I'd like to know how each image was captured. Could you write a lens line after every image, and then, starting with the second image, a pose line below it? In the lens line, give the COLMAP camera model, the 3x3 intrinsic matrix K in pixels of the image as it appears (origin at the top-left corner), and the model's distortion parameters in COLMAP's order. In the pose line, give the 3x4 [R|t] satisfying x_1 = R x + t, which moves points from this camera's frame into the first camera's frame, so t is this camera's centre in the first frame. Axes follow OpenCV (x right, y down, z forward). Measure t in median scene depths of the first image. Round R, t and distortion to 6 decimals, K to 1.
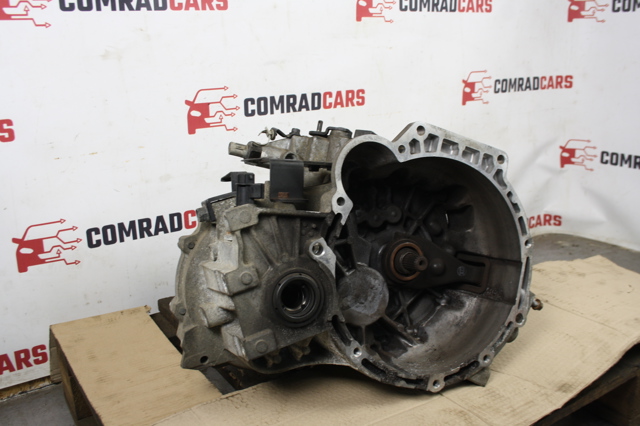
lens RADIAL K [[647.0, 0, 331.2], [0, 647.0, 198.5], [0, 0, 1]] dist [-0.100031, 0.107441]
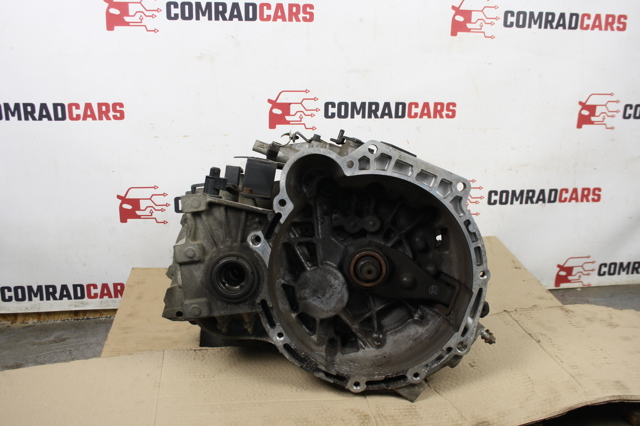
lens RADIAL K [[647.0, 0, 331.2], [0, 647.0, 198.5], [0, 0, 1]] dist [-0.100031, 0.107441]
pose [[0.901548, 0.147980, -0.406586, 0.451210], [-0.142649, 0.988813, 0.043580, -0.052819], [0.408487, 0.018710, 0.912572, -0.004518]]
